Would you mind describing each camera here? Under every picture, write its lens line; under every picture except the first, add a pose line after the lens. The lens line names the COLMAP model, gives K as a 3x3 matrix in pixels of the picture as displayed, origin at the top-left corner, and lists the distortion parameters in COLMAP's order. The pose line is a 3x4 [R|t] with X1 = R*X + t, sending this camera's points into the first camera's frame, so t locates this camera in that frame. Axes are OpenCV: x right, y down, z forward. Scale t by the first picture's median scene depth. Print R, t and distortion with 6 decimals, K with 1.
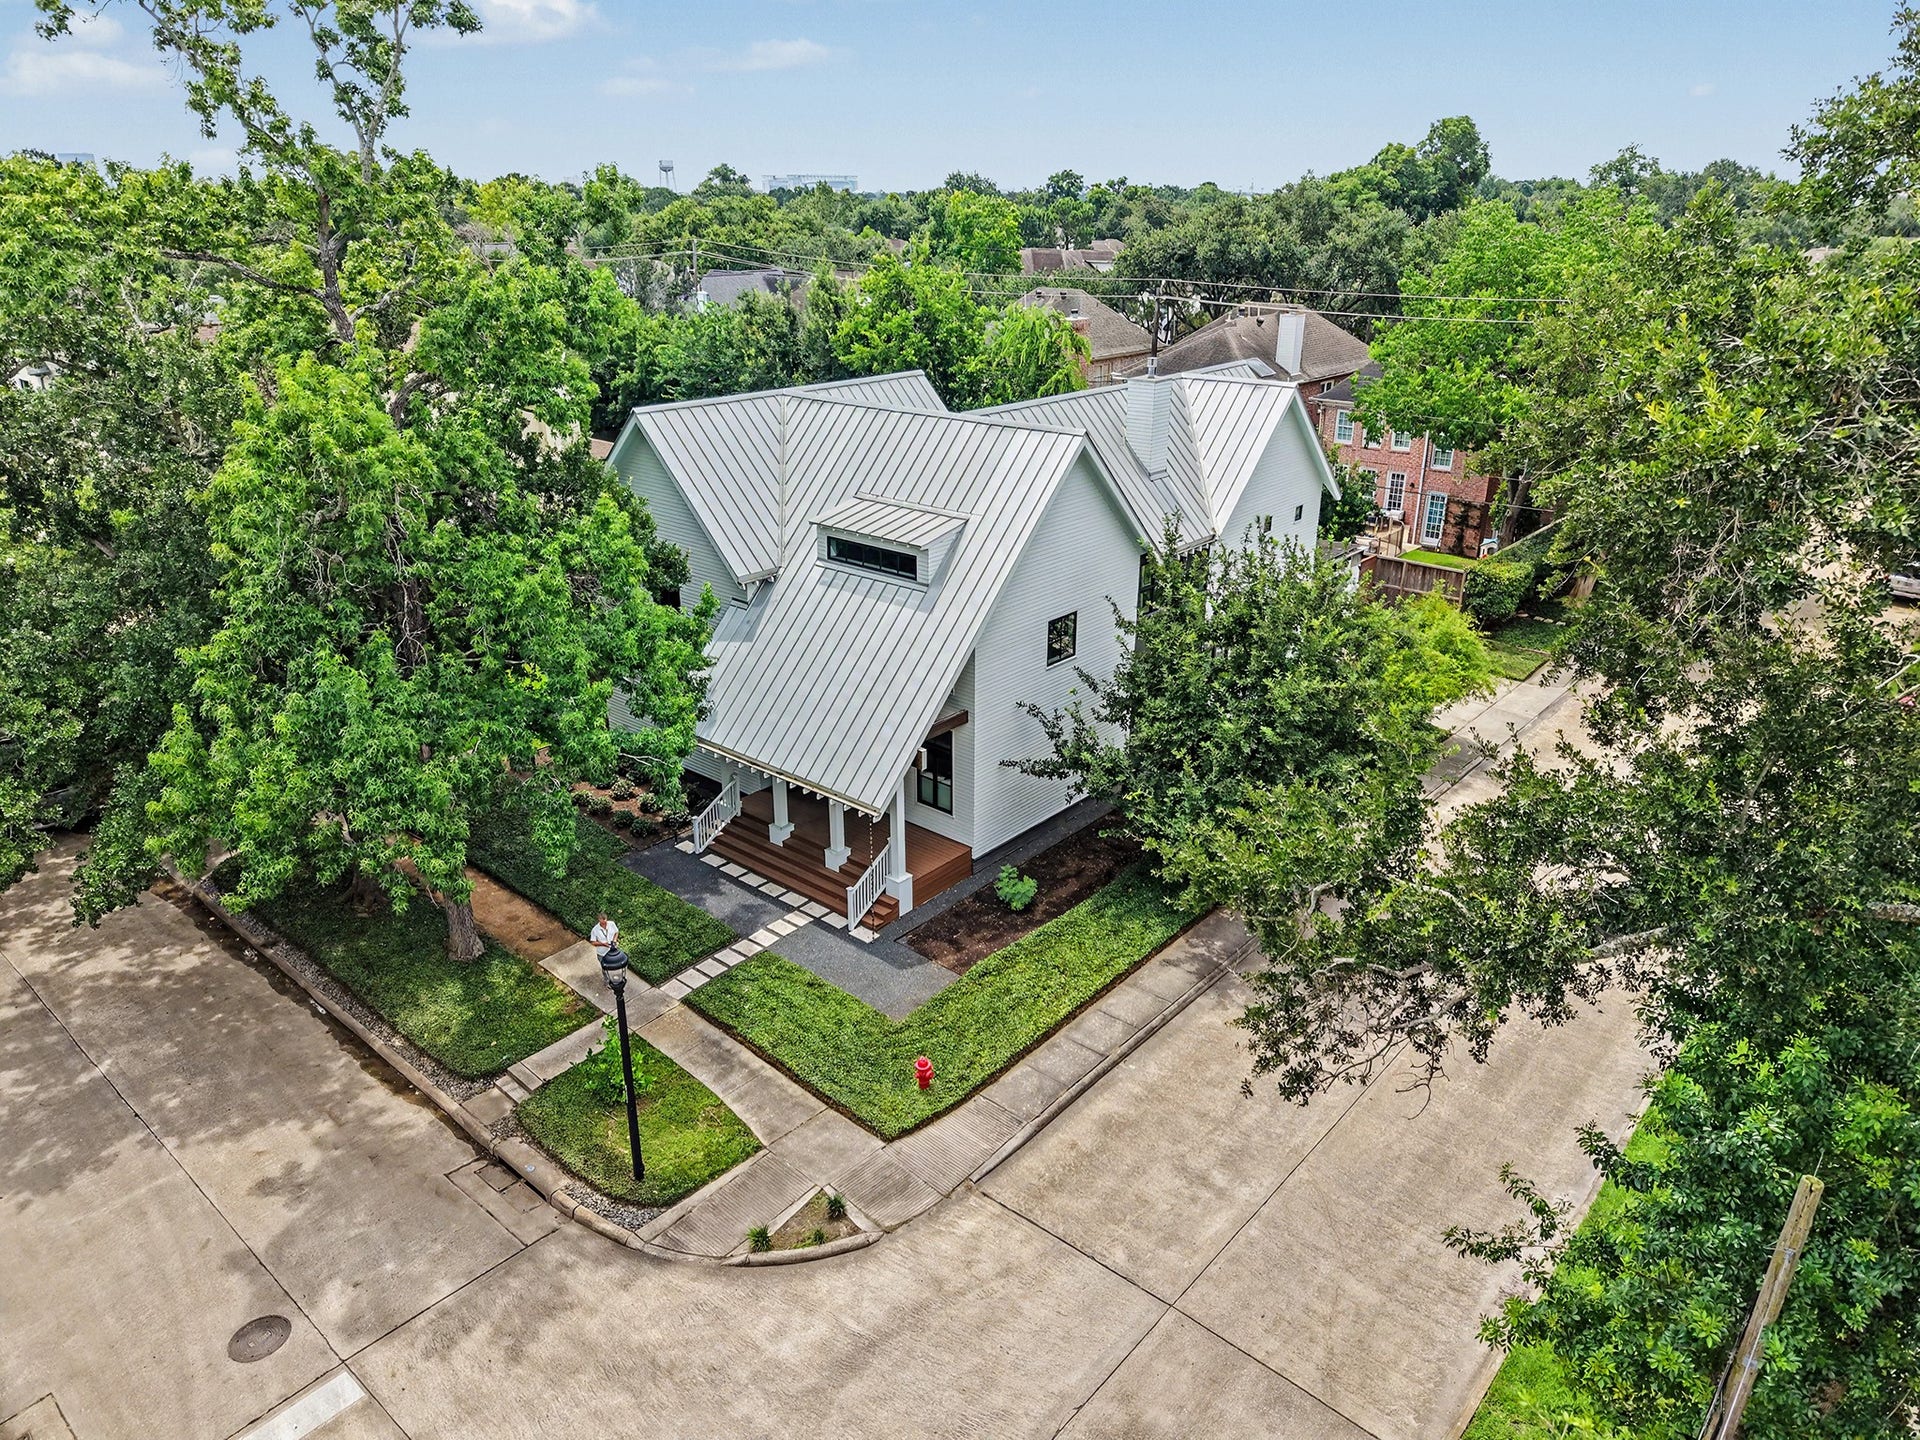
lens RADIAL K [[1278.7, 0, 935.5], [0, 1278.7, 721.2], [0, 0, 1]] dist [0.211212, -0.000956]
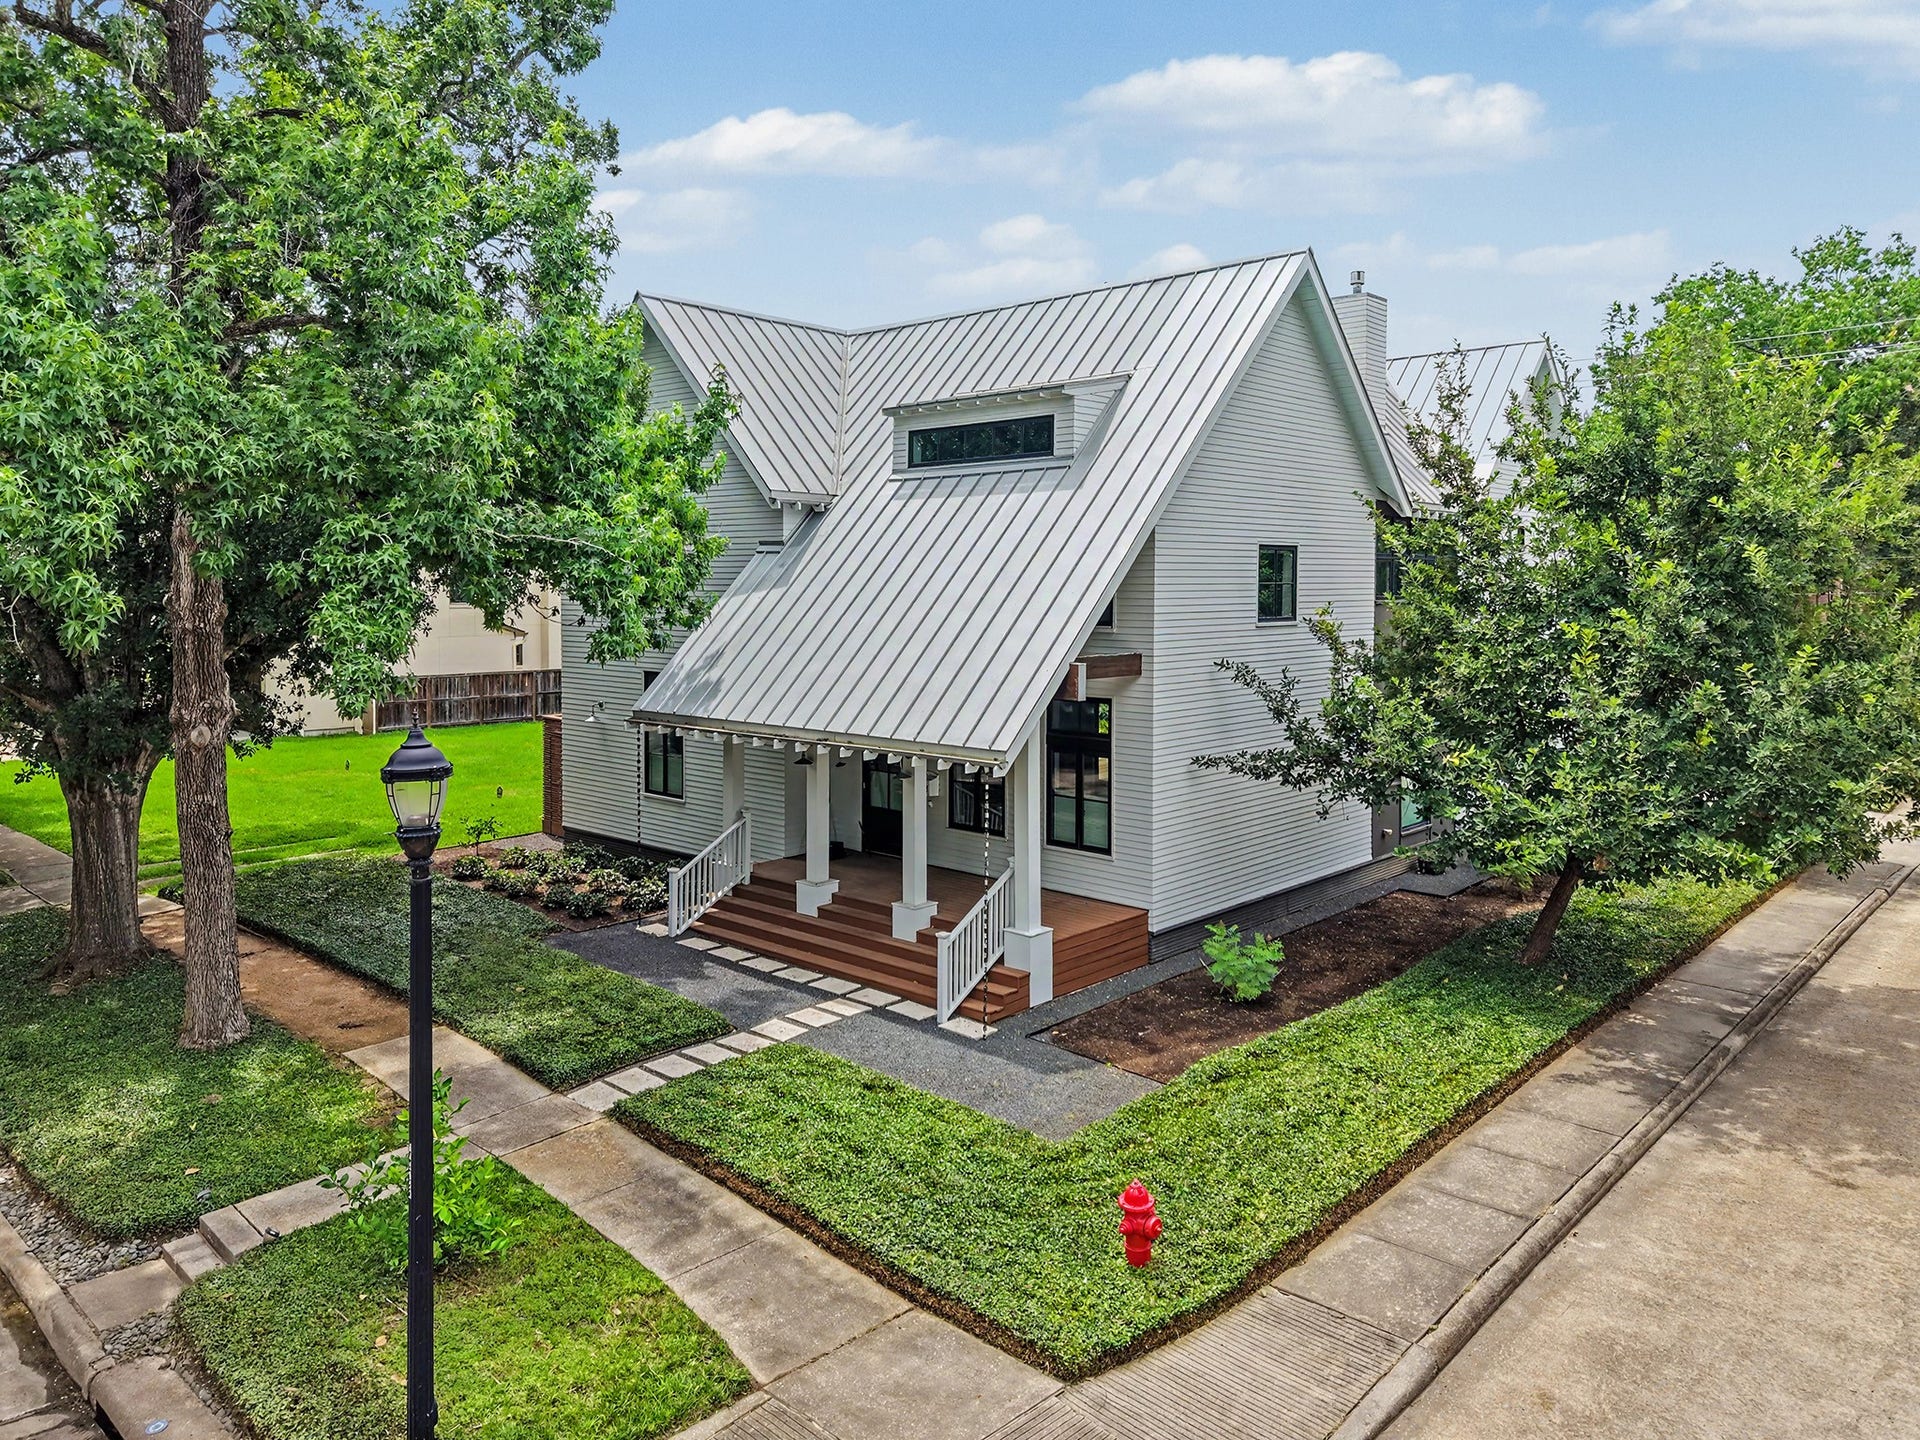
lens RADIAL K [[1313.4, 0, 962.1], [0, 1313.4, 653.9], [0, 0, 1]] dist [0.066492, -0.003280]
pose [[0.999926, 0.007882, -0.009295, -0.055775], [-0.010516, 0.943470, -0.331290, 0.207440], [0.006158, 0.331363, 0.943483, 0.453089]]
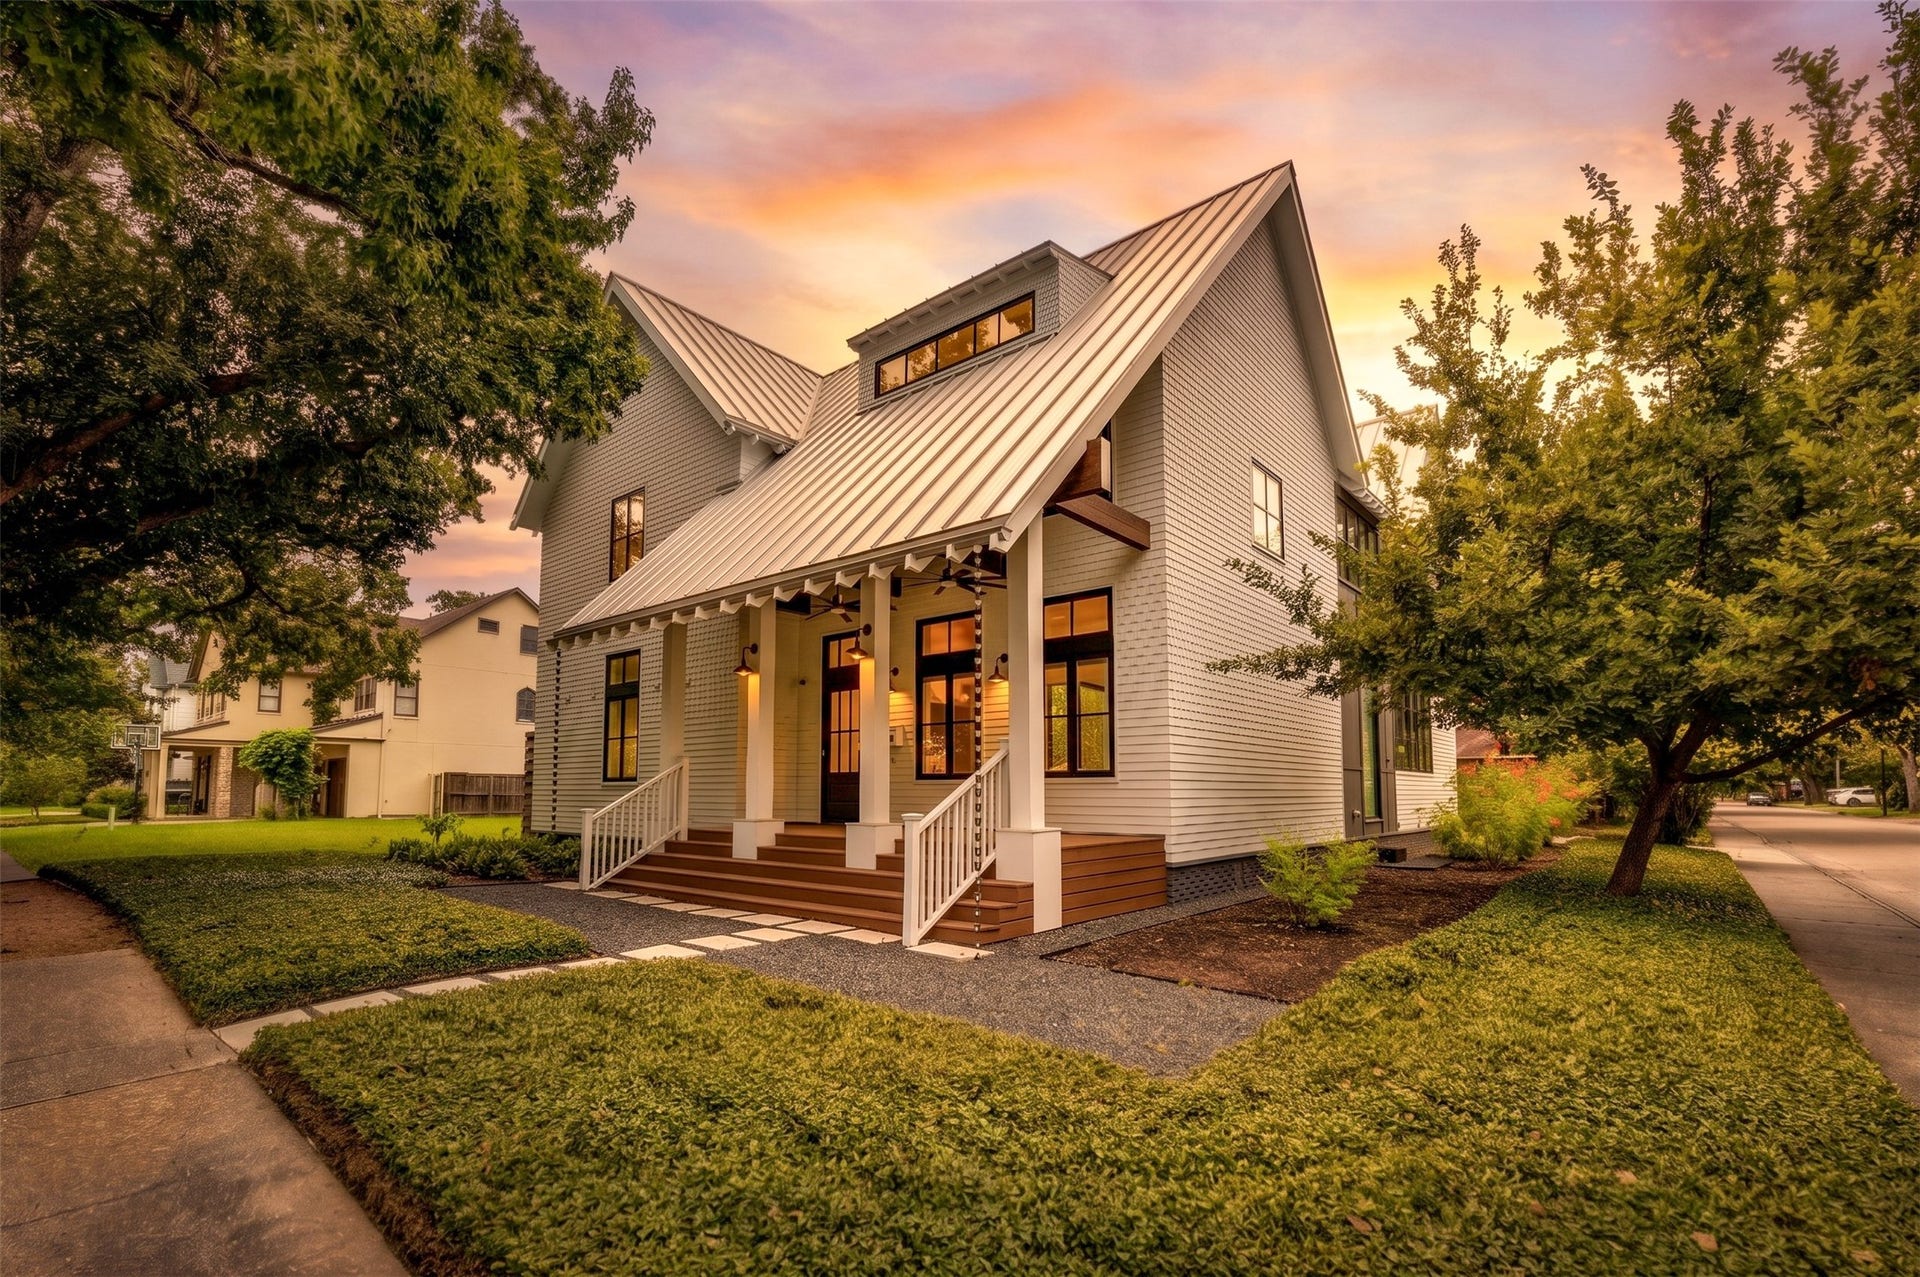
lens RADIAL K [[855.6, 0, 953.9], [0, 855.6, 725.3], [0, 0, 1]] dist [-0.002291, -0.000112]
pose [[0.999466, 0.008274, 0.031615, -0.064000], [0.006848, 0.892905, -0.450193, 0.223791], [-0.031954, 0.450169, 0.892371, 0.787833]]
